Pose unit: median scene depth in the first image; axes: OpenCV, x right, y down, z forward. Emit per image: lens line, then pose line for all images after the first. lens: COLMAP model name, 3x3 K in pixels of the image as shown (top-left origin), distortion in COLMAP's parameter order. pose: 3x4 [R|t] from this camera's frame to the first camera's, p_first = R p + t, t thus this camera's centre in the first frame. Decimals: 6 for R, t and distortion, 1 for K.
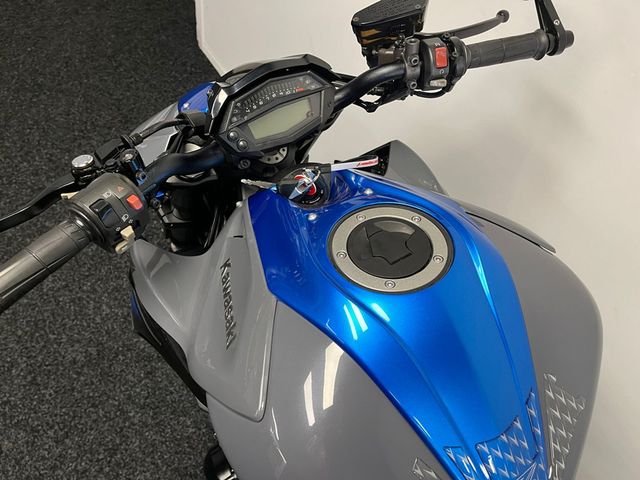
lens RADIAL K [[482.6, 0, 320.0], [0, 482.6, 240.0], [0, 0, 1]] dist [0.031128, -0.009041]
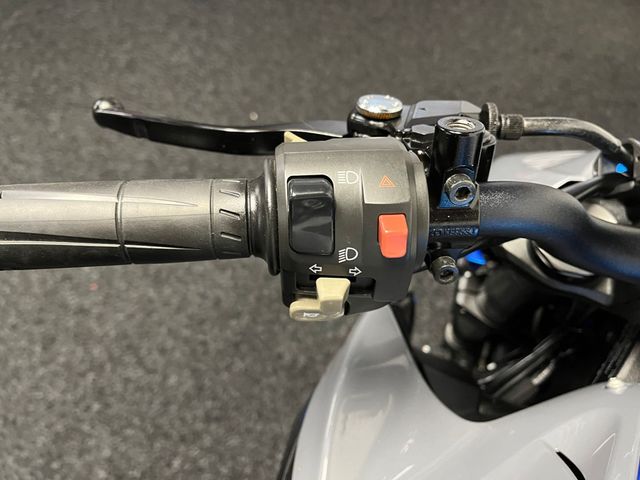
lens RADIAL K [[482.6, 0, 320.0], [0, 482.6, 240.0], [0, 0, 1]] dist [0.031128, -0.009041]
pose [[0.622764, 0.539440, -0.566718, -0.210045], [-0.607498, 0.789841, 0.084246, -0.070300], [0.493063, 0.291815, 0.819593, 0.669783]]
